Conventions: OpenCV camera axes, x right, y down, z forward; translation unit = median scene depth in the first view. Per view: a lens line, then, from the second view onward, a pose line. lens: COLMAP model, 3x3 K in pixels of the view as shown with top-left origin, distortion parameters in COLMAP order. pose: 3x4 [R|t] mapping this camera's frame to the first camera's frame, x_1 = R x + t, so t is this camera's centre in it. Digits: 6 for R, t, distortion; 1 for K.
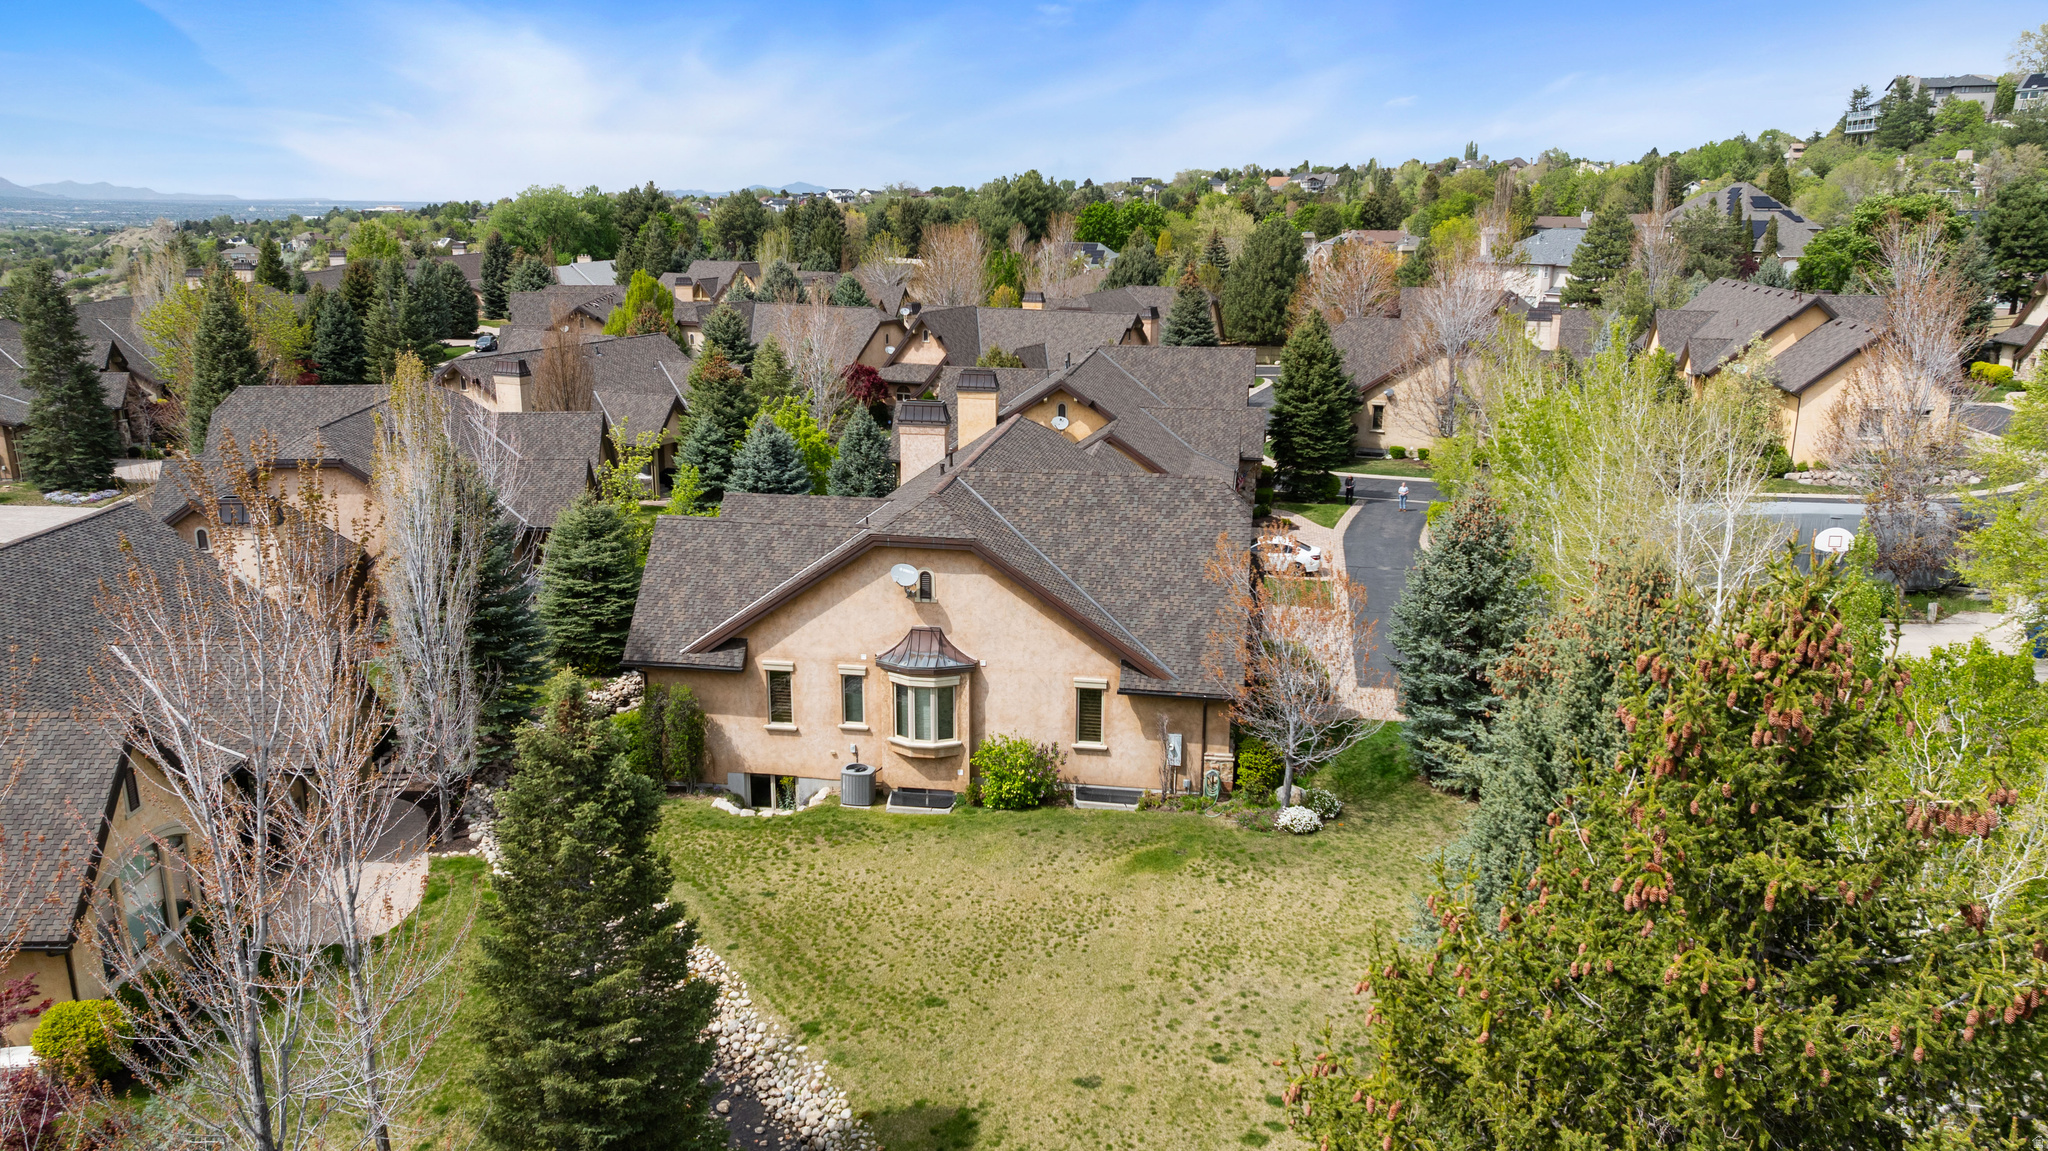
lens RADIAL K [[1444.2, 0, 1024.5], [0, 1444.2, 584.2], [0, 0, 1]] dist [-0.042723, 0.047138]
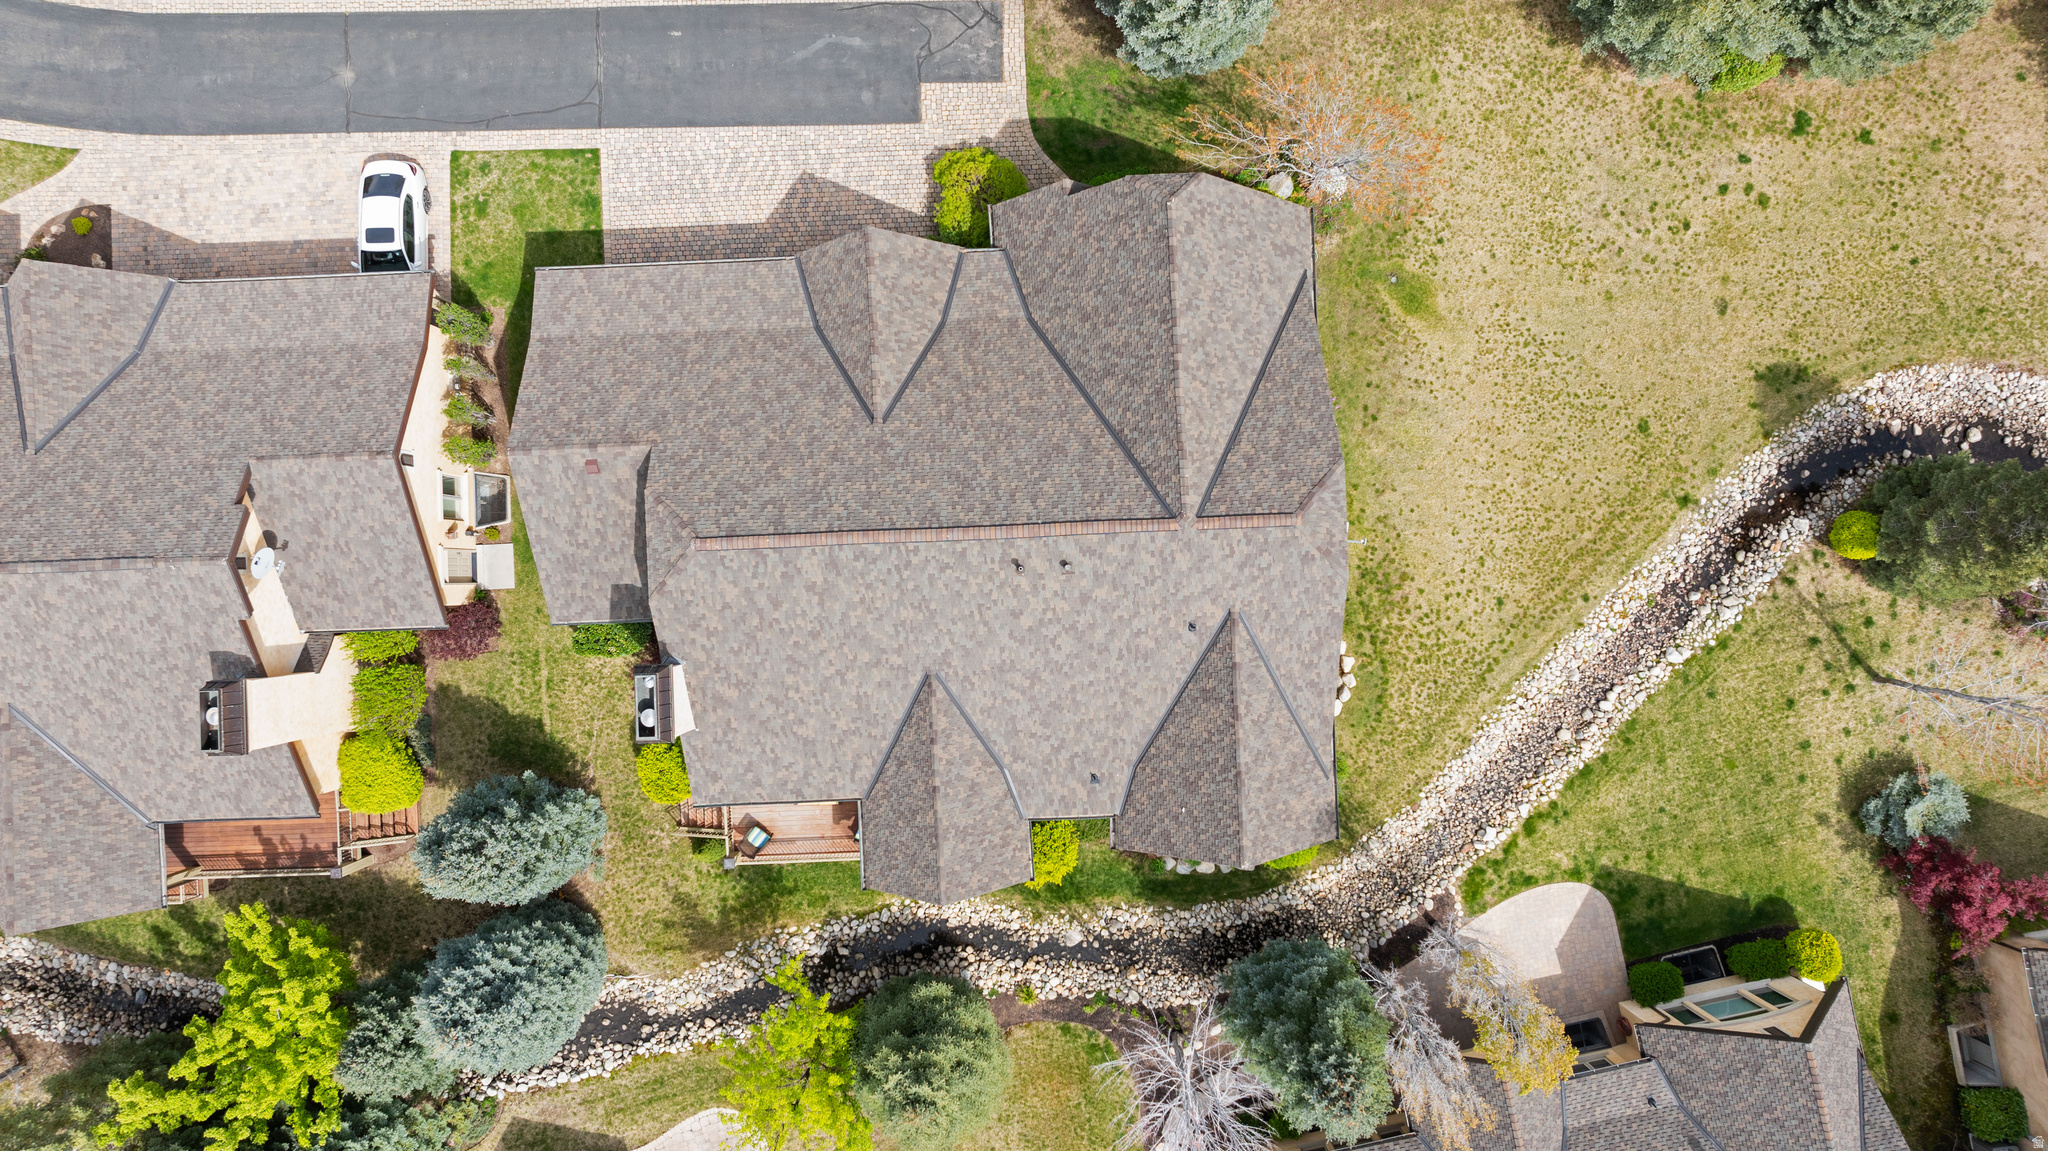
lens RADIAL K [[1444.2, 0, 1030.2], [0, 1444.2, 568.4], [0, 0, 1]] dist [-0.042723, 0.047138]
pose [[-0.199912, -0.979814, 0.000454, -0.038258], [0.256905, -0.051969, 0.965038, -0.607266], [-0.945534, 0.193040, 0.262108, 0.591402]]
